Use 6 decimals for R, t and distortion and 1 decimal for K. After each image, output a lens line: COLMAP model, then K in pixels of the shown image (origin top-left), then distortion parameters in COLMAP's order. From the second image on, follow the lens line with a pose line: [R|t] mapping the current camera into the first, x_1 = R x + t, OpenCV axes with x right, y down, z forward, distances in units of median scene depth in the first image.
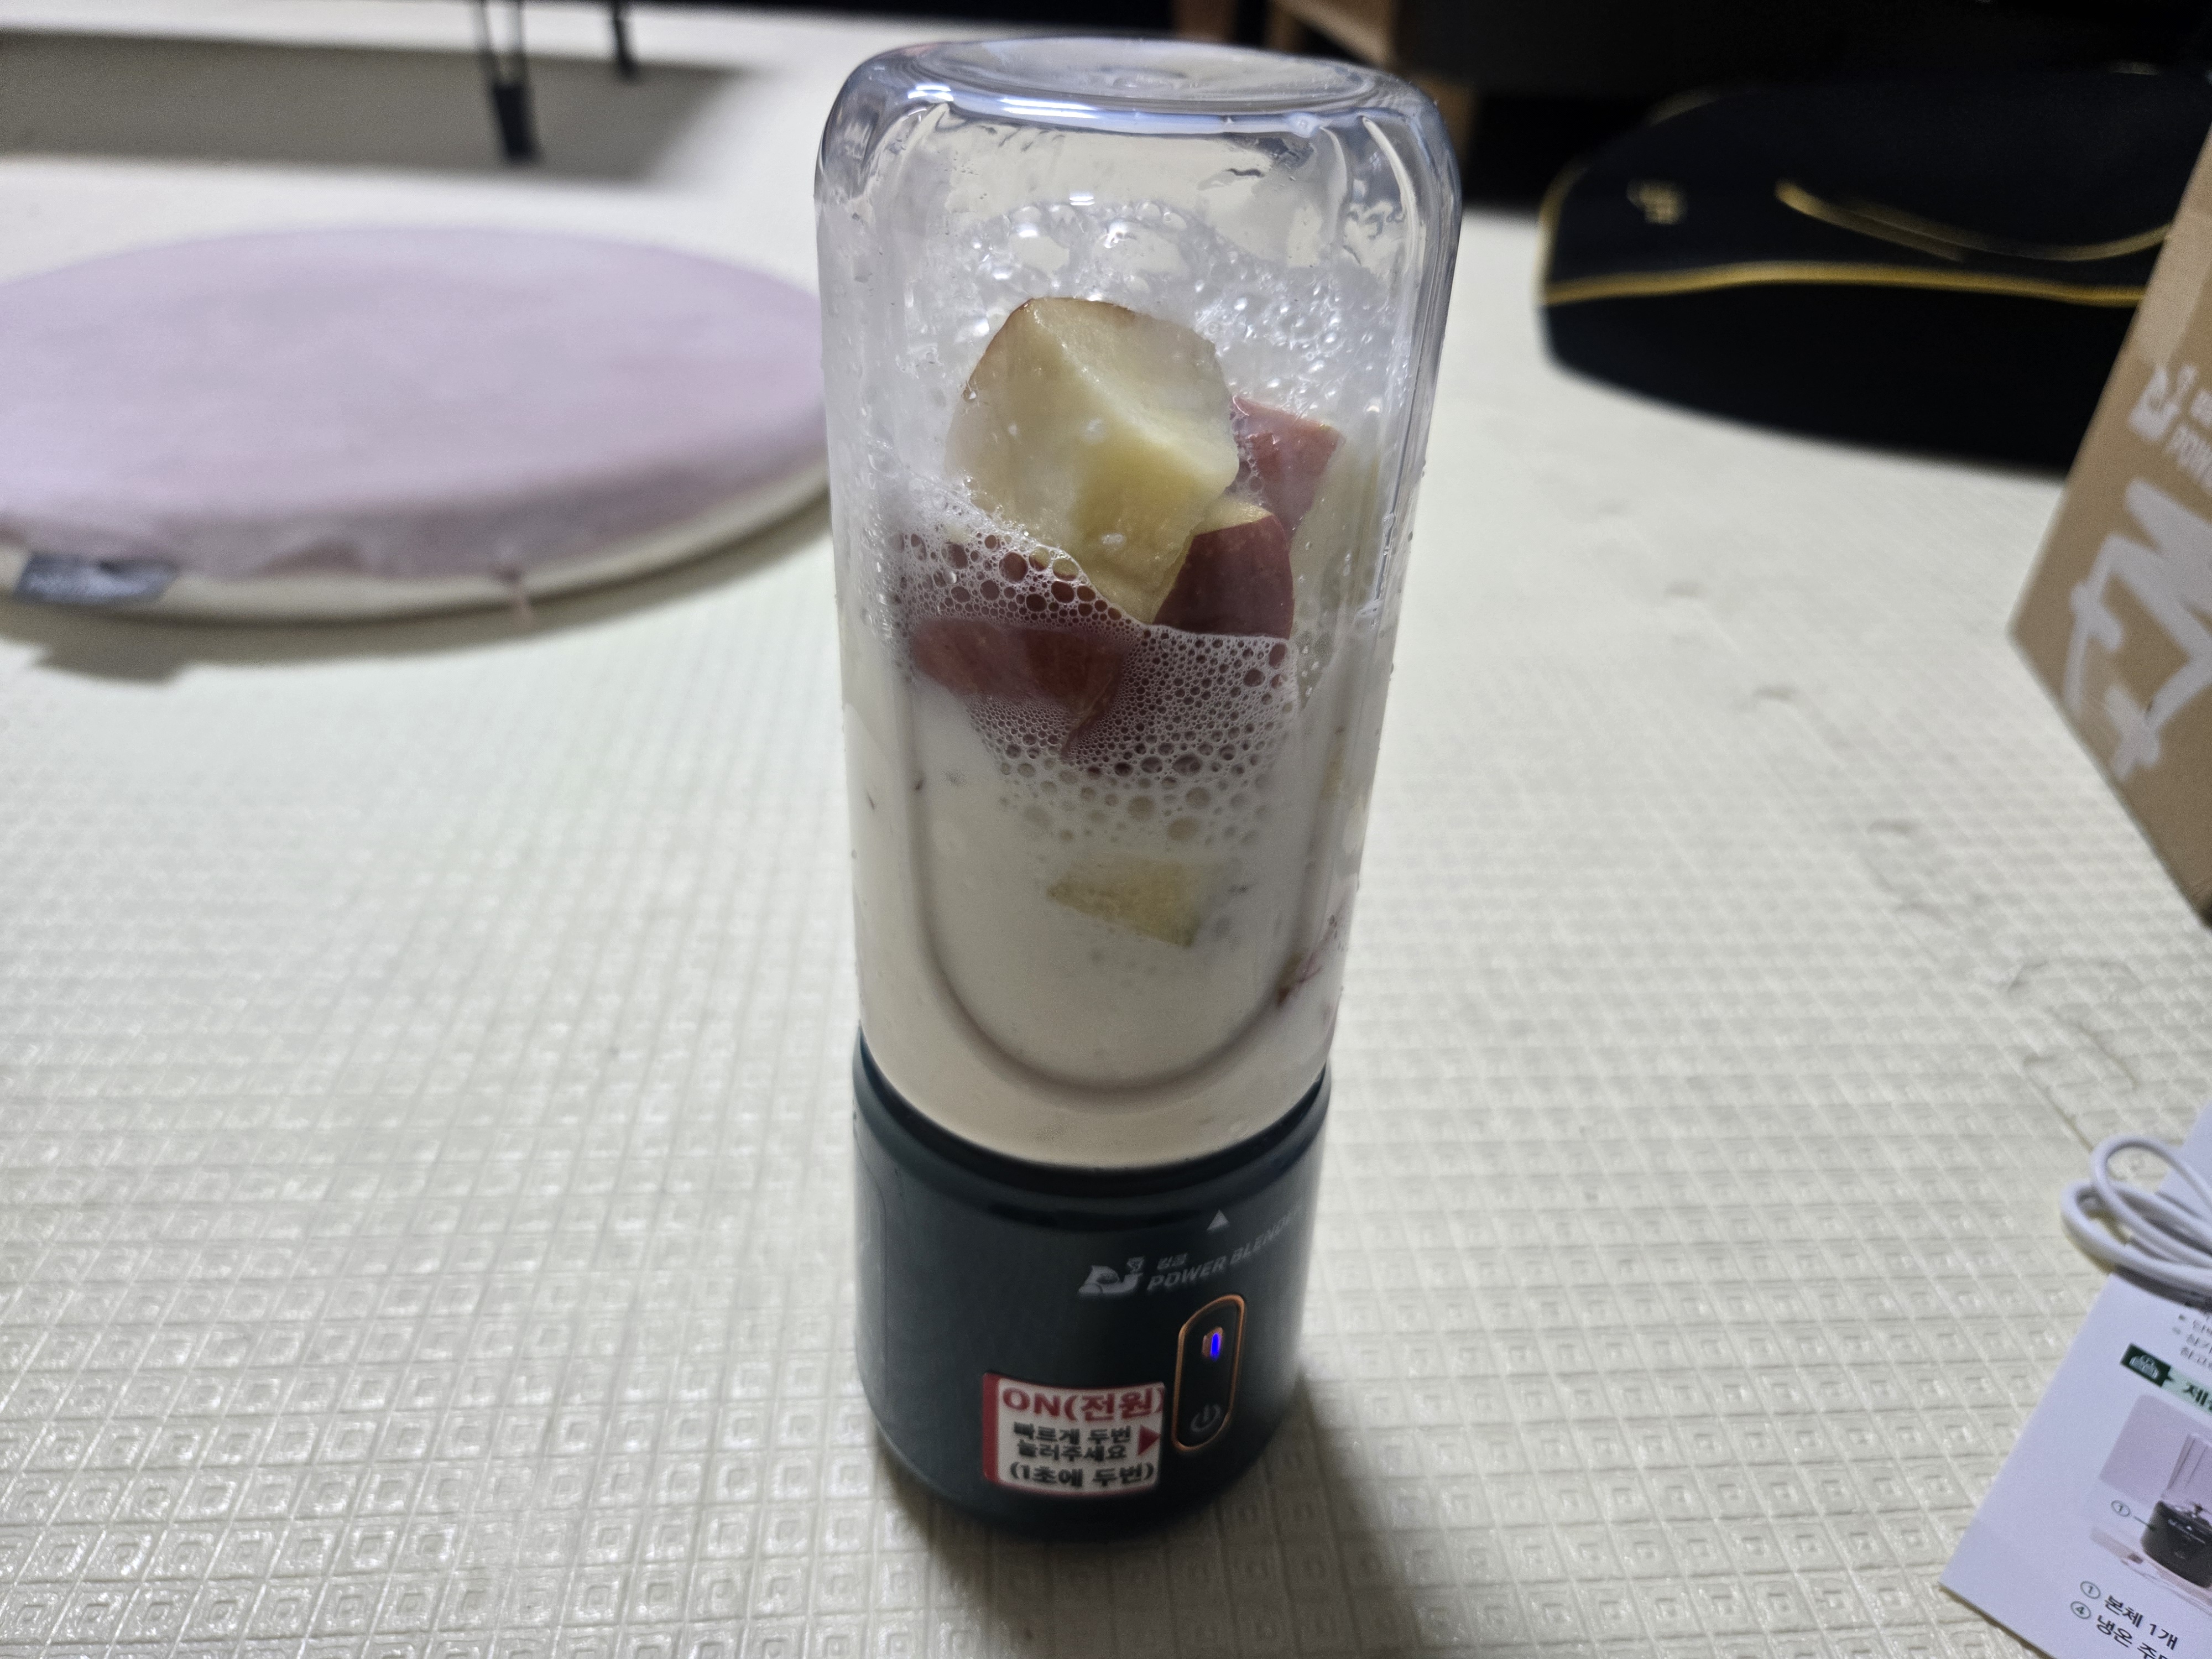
lens RADIAL K [[1554.2, 0, 1107.3], [0, 1554.2, 820.1], [0, 0, 1]] dist [-0.002970, 0.001537]
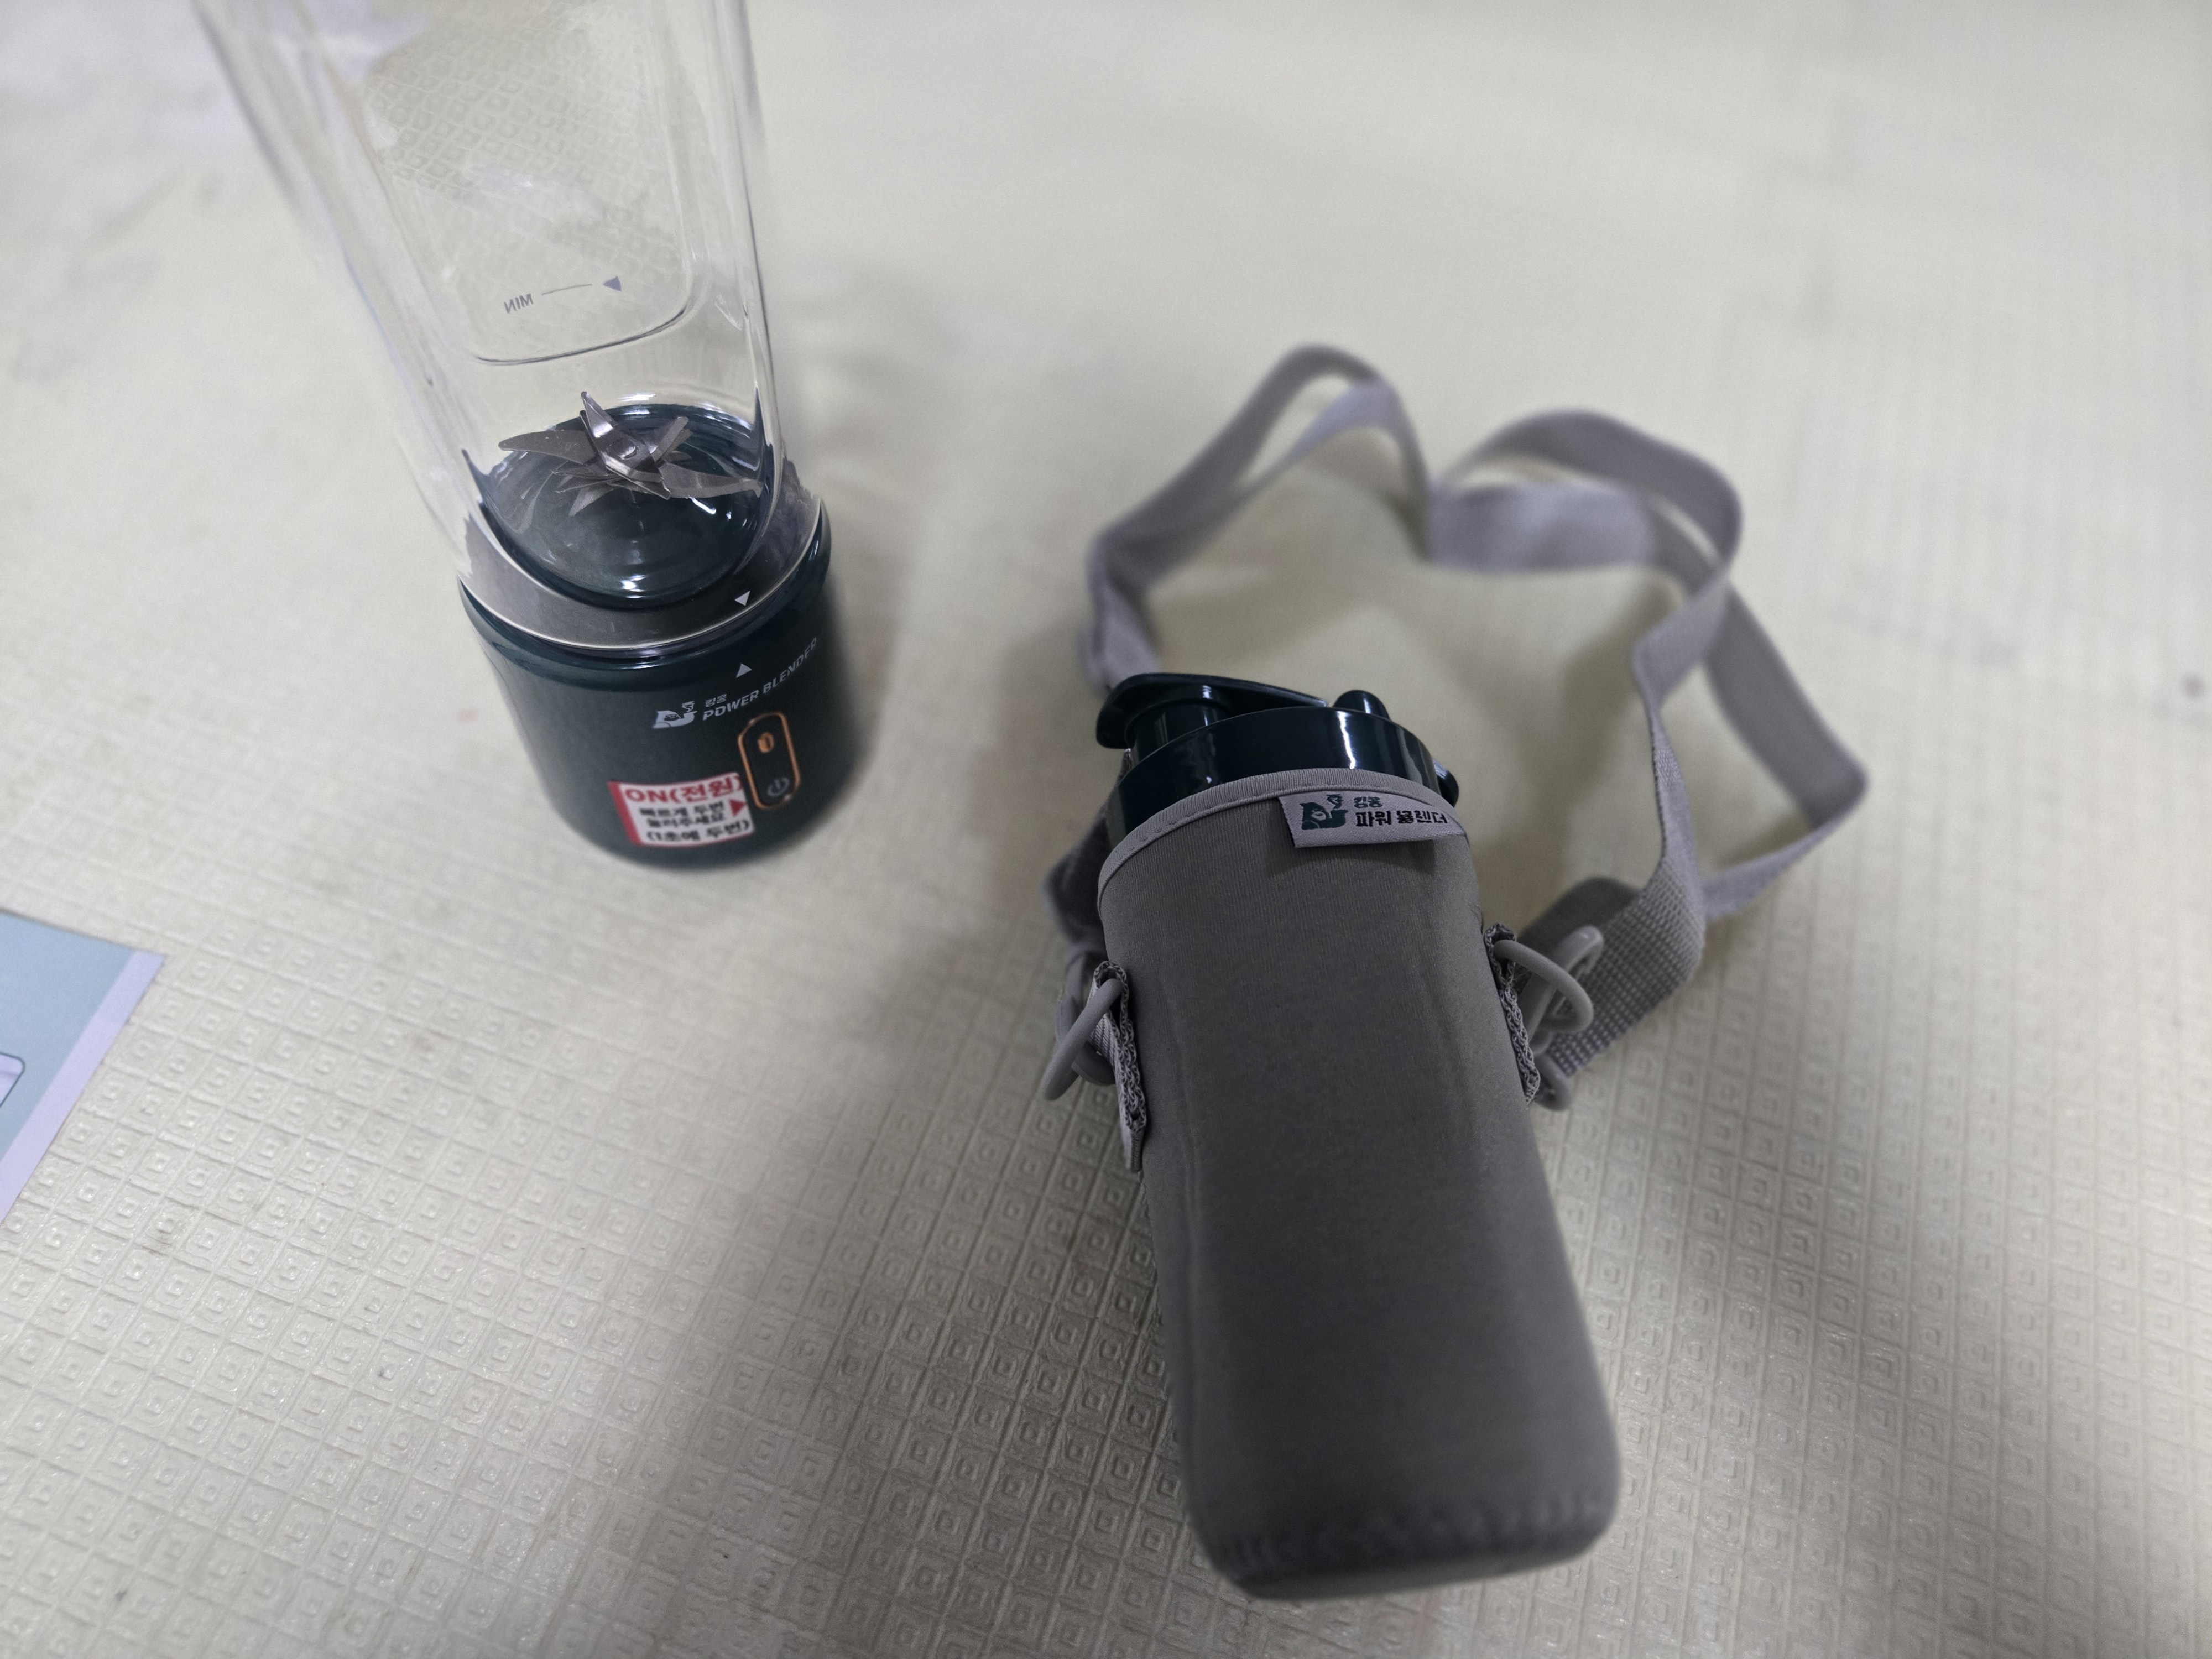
lens RADIAL K [[1554.2, 0, 1106.2], [0, 1554.2, 830.6], [0, 0, 1]] dist [-0.002970, 0.001537]
pose [[0.988435, -0.127084, 0.082740, 0.244750], [0.074727, 0.882958, 0.463466, -0.226166], [-0.131955, -0.451923, 0.882244, -0.331470]]
